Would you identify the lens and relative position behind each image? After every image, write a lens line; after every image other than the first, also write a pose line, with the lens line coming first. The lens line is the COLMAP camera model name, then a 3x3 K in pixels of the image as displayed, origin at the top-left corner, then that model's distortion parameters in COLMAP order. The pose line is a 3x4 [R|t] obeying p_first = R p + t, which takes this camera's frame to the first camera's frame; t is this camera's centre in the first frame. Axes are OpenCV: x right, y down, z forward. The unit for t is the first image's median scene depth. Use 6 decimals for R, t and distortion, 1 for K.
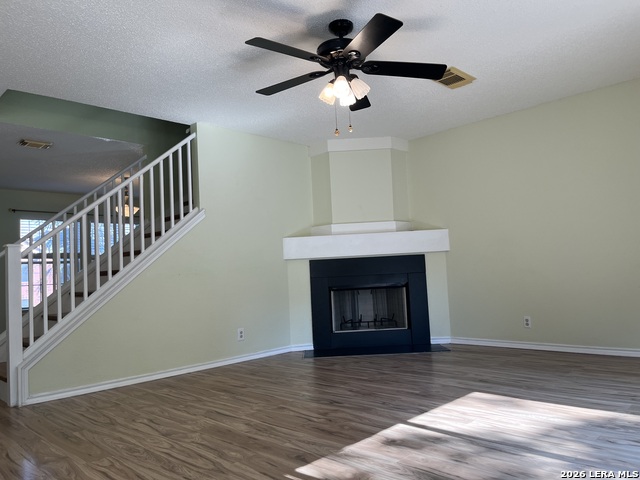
lens RADIAL K [[486.3, 0, 317.4], [0, 486.3, 244.0], [0, 0, 1]] dist [0.049442, -0.065198]
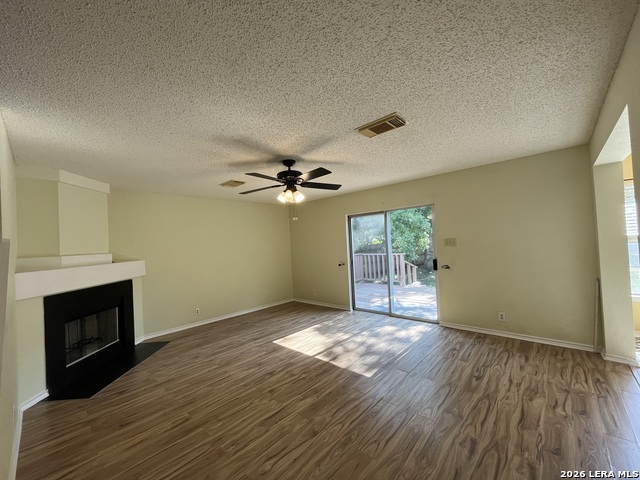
lens RADIAL K [[260.8, 0, 321.0], [0, 260.8, 240.0], [0, 0, 1]] dist [-0.005976, 0.001594]
pose [[-0.043456, 0.063989, 0.997004, -0.915142], [-0.007014, 0.997903, -0.064352, -0.078155], [-0.999031, -0.009790, -0.042916, 0.892679]]
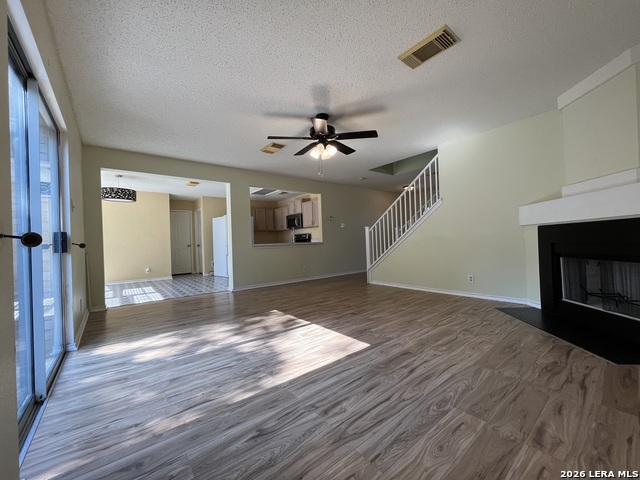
lens RADIAL K [[260.8, 0, 318.1], [0, 260.8, 236.8], [0, 0, 1]] dist [-0.005976, 0.001594]
pose [[-0.108280, 0.033877, -0.993543, 1.046321], [0.095865, 0.995117, 0.023483, -0.002873], [0.989487, -0.092704, -0.110999, 1.025942]]
